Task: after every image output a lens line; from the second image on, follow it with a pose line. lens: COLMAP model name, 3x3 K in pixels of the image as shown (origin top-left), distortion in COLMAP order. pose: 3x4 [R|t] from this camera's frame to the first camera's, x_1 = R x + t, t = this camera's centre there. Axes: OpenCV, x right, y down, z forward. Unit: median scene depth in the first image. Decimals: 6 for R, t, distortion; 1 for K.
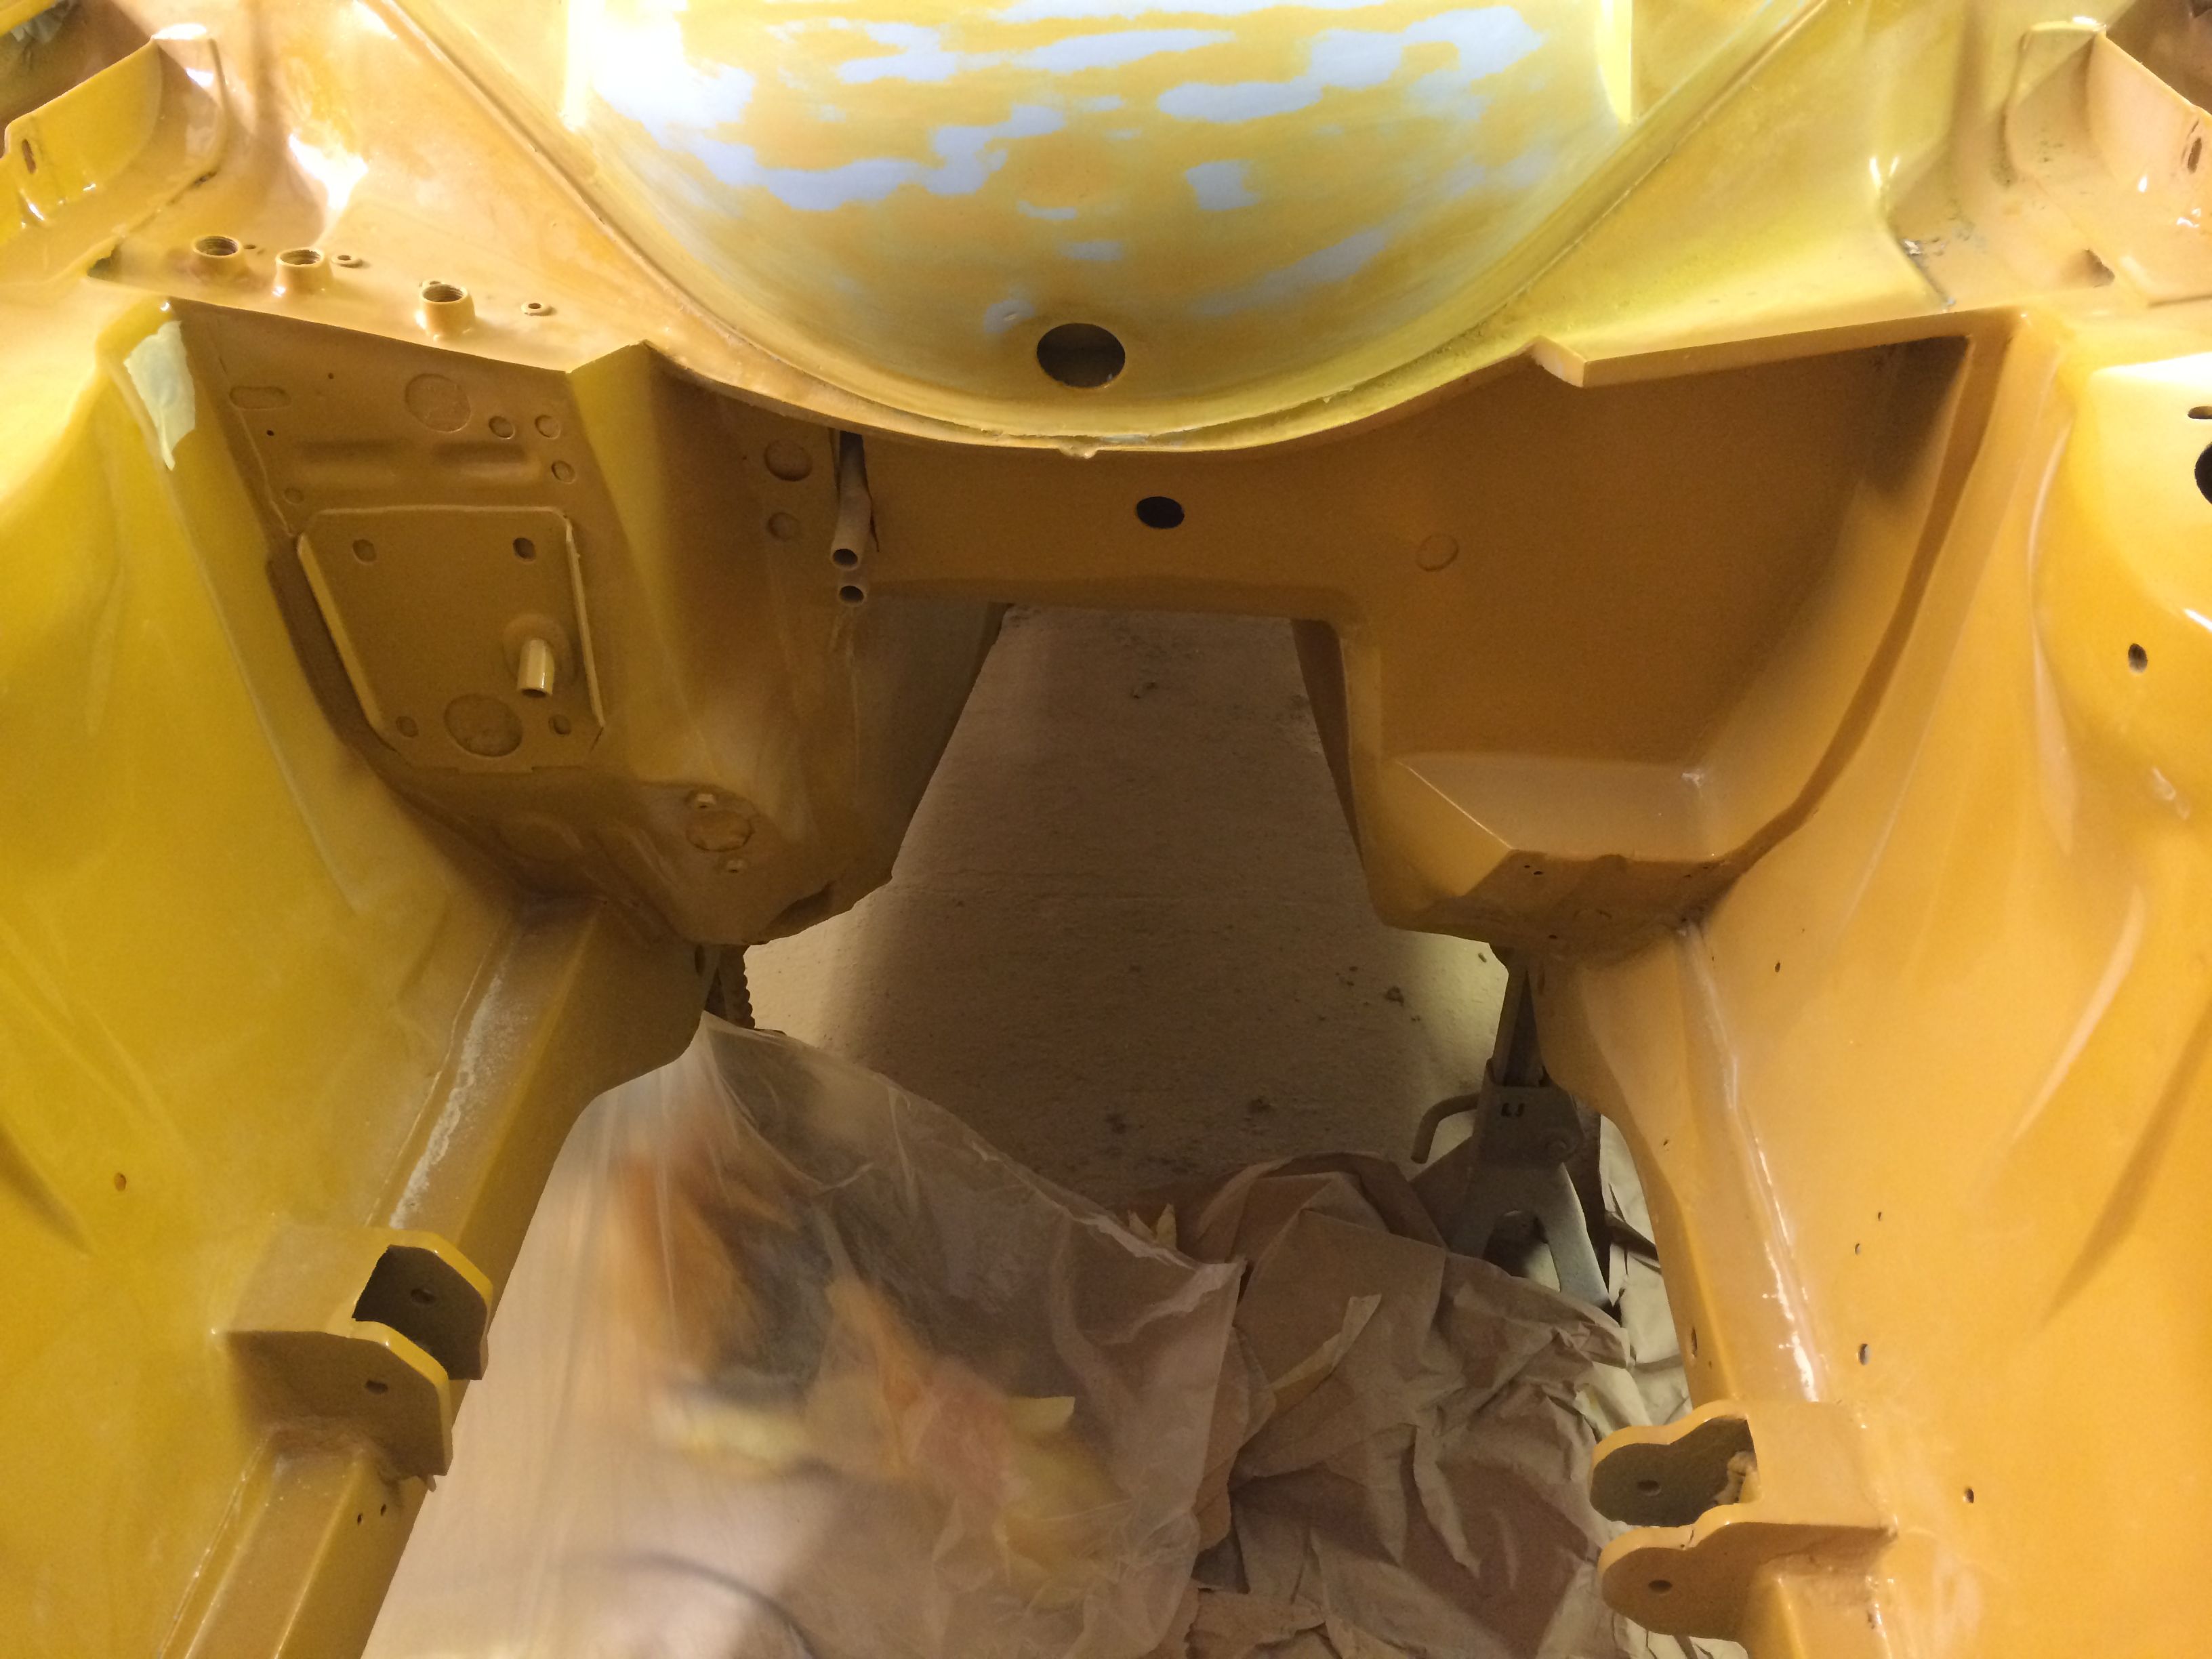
lens RADIAL K [[1907.2, 0, 1107.6], [0, 1907.2, 836.5], [0, 0, 1]] dist [0.079928, -0.114246]
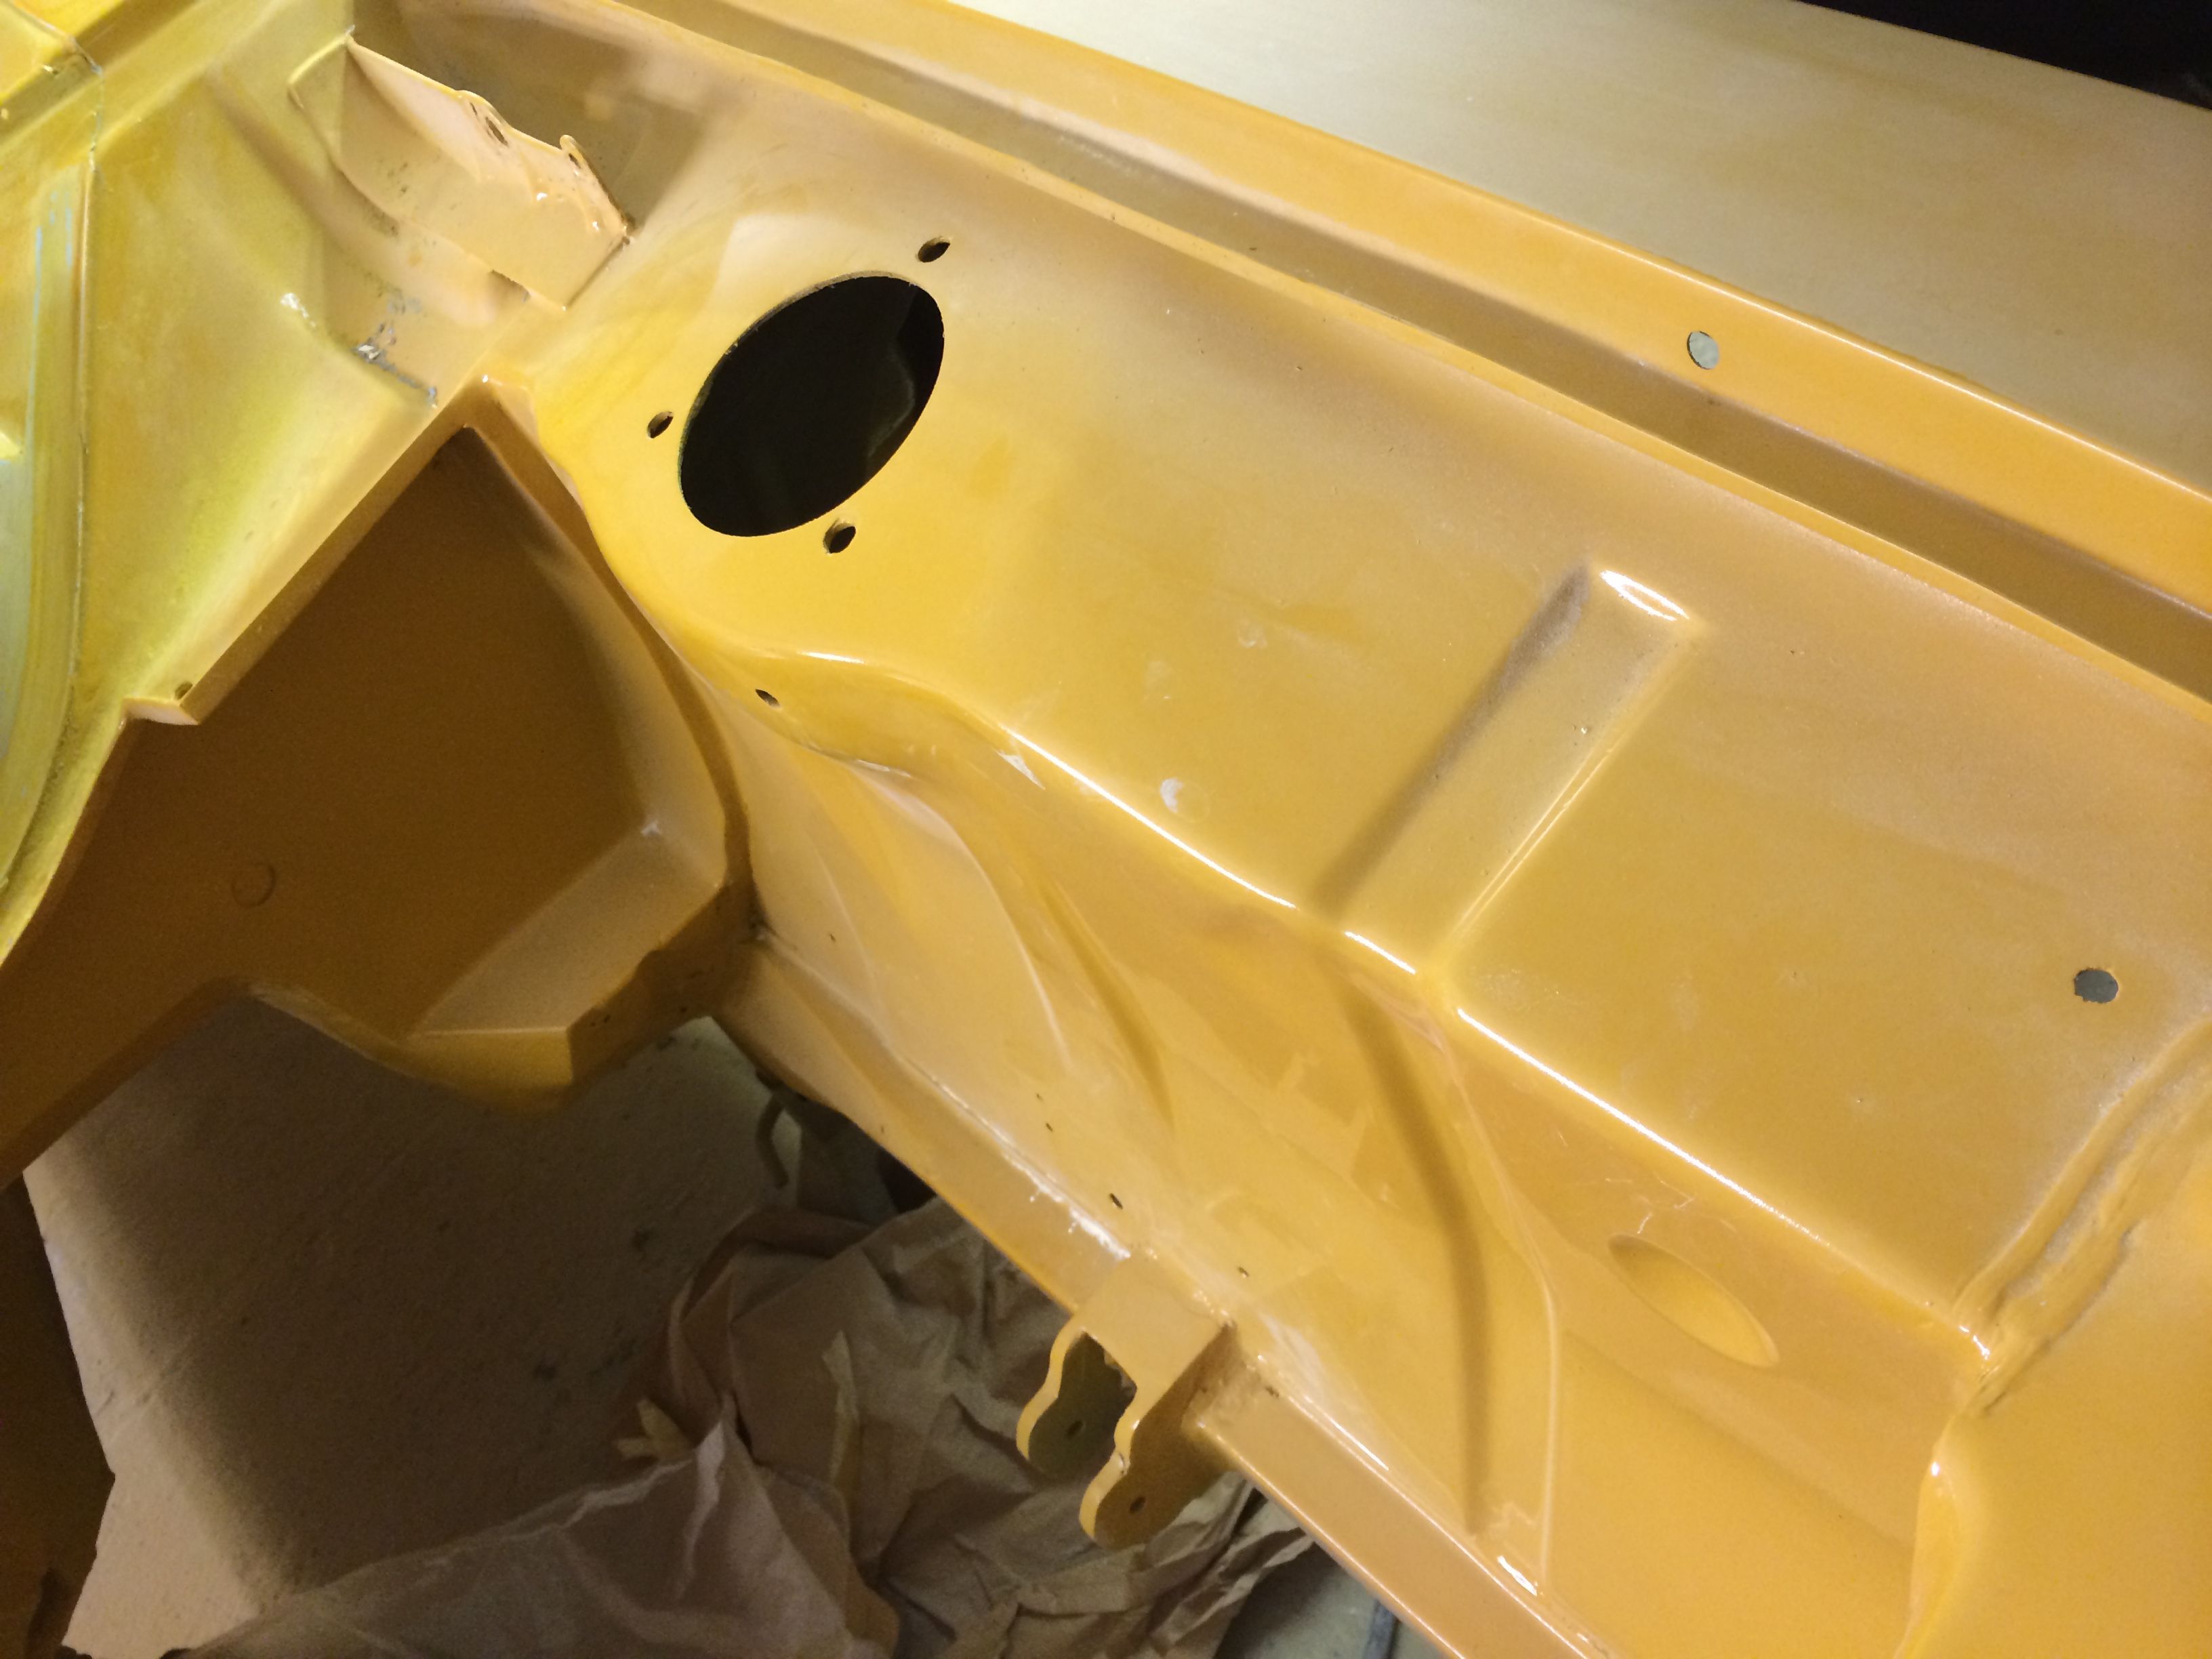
lens RADIAL K [[1907.2, 0, 1124.1], [0, 1907.2, 834.4], [0, 0, 1]] dist [0.079928, -0.114246]
pose [[0.643812, -0.711712, 0.281020, 0.213646], [0.680410, 0.700499, 0.215276, -0.087649], [-0.350069, 0.052611, 0.935245, -0.002545]]
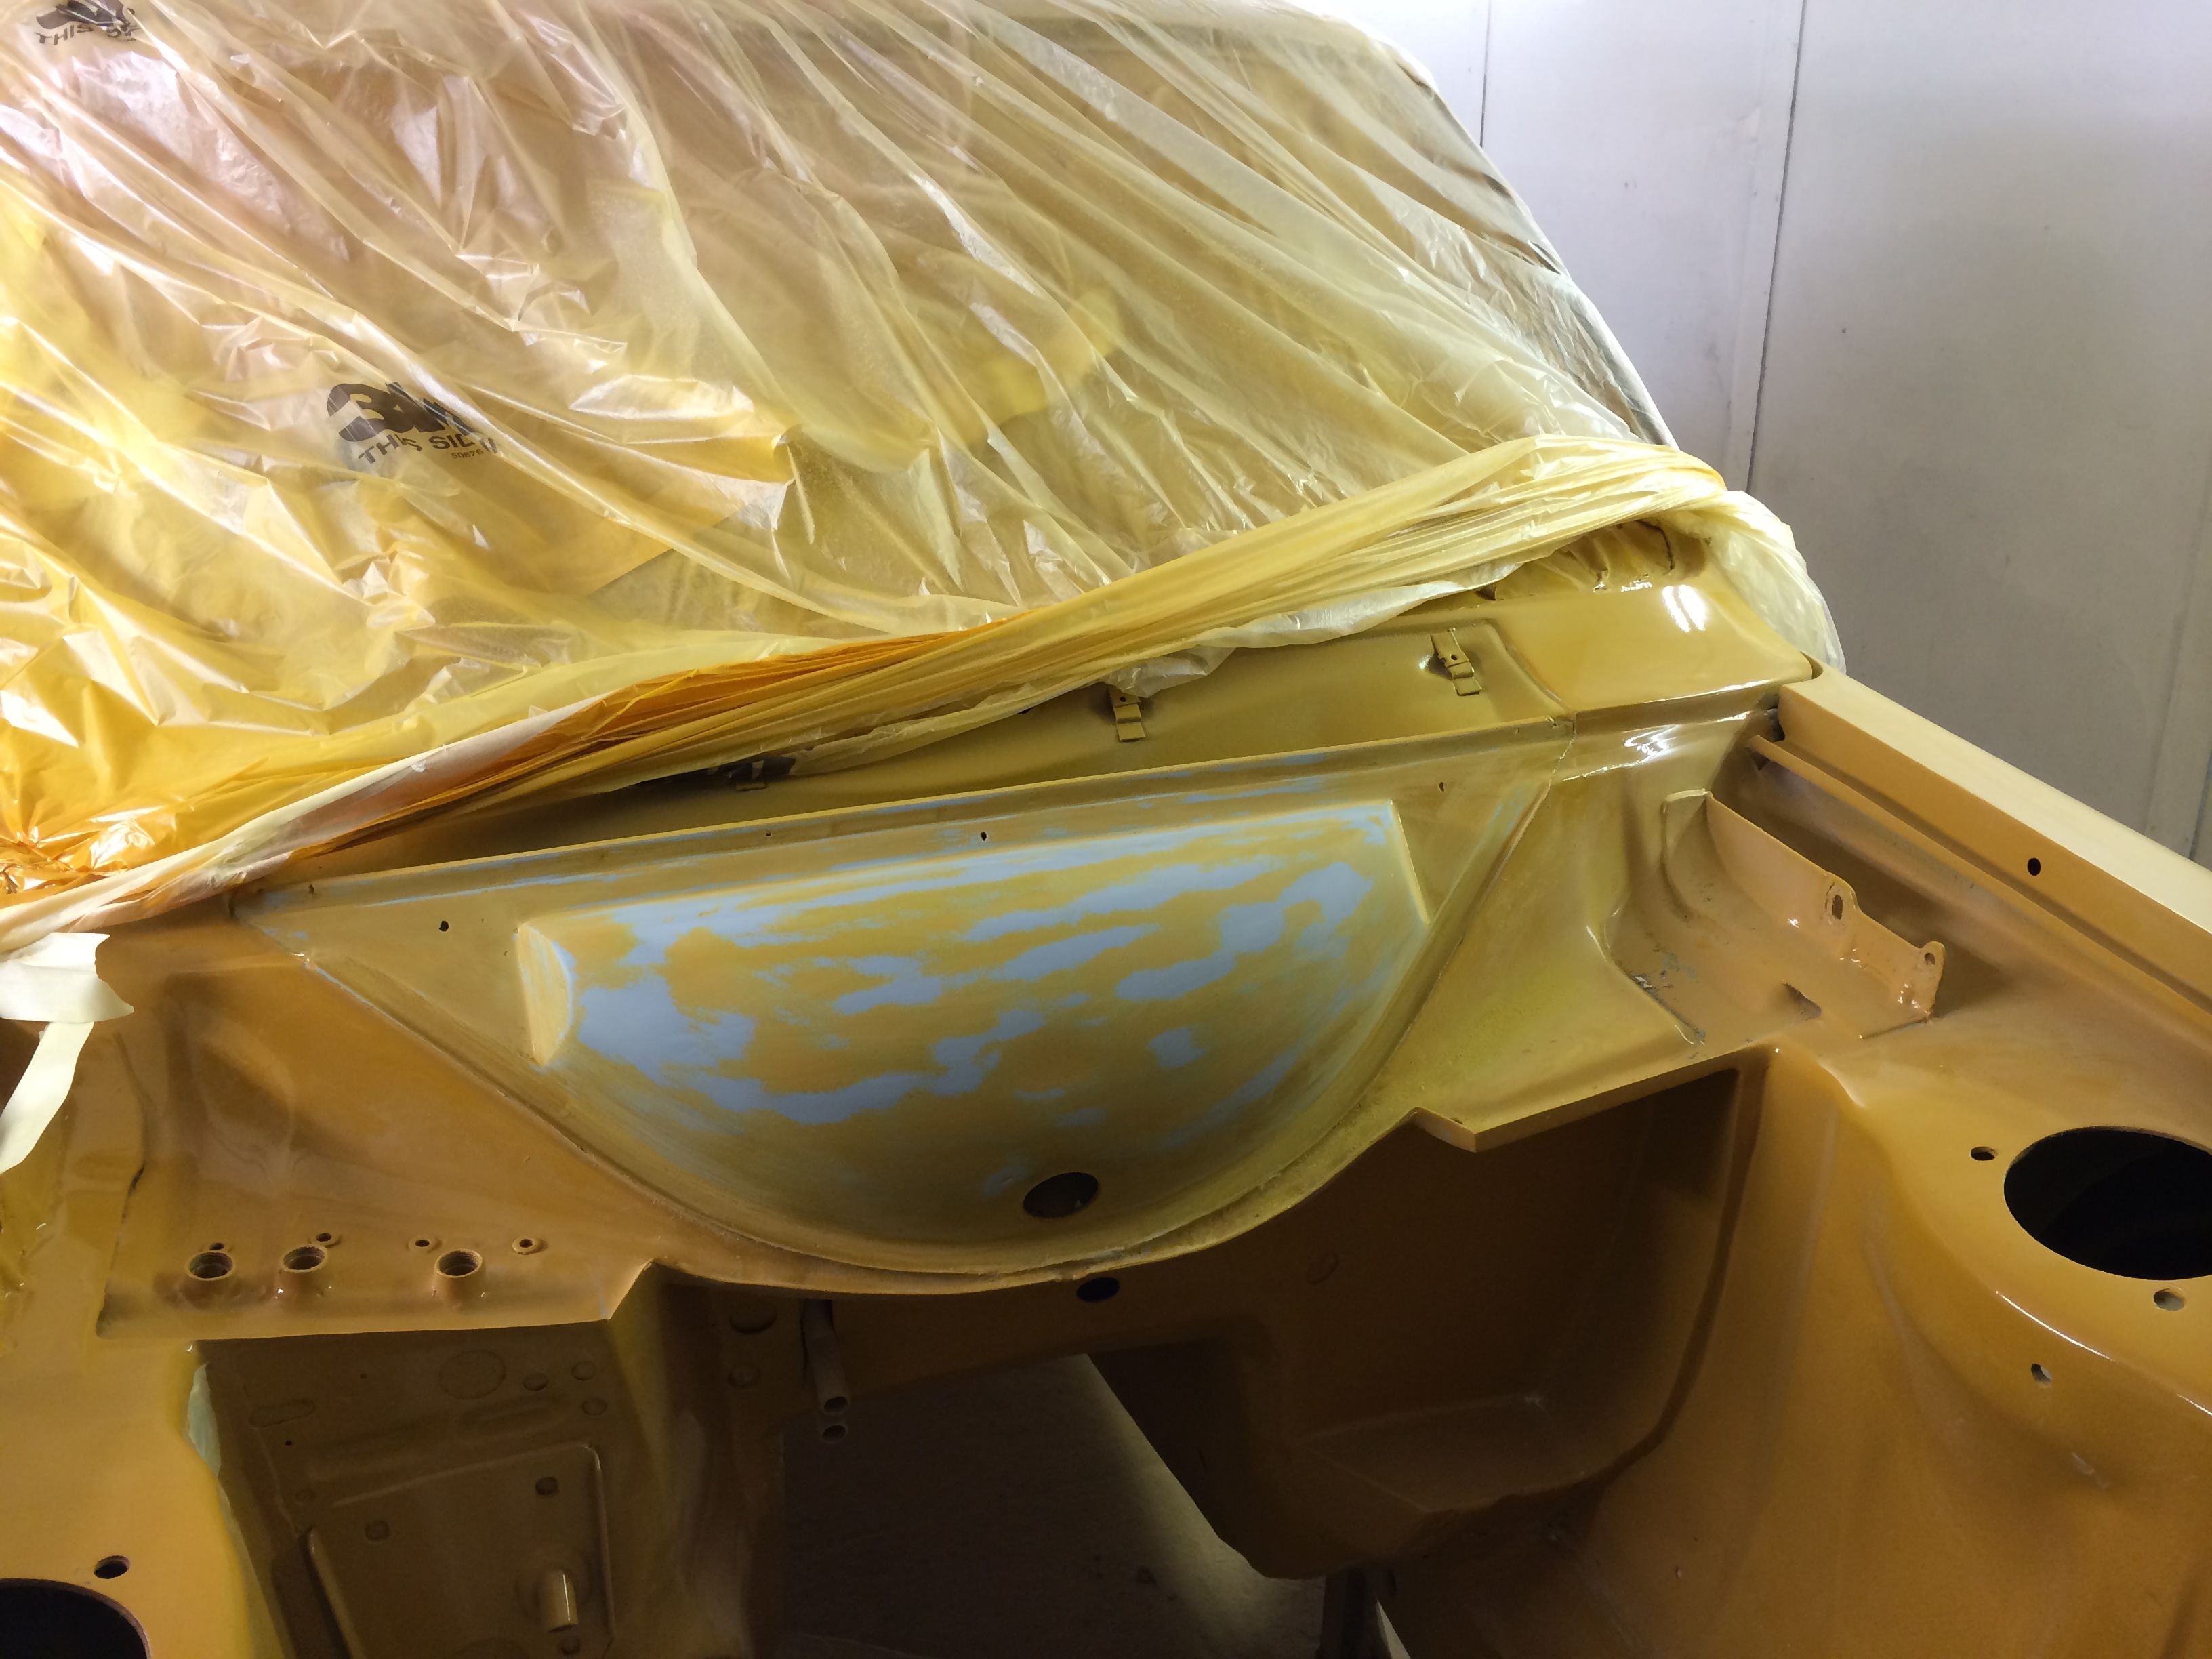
lens RADIAL K [[1907.2, 0, 1121.2], [0, 1907.2, 809.7], [0, 0, 1]] dist [0.079928, -0.114246]
pose [[0.933351, -0.136128, 0.332153, -0.311058], [0.210454, 0.957111, -0.199117, -0.225143], [-0.290802, 0.255749, 0.921969, -0.109395]]
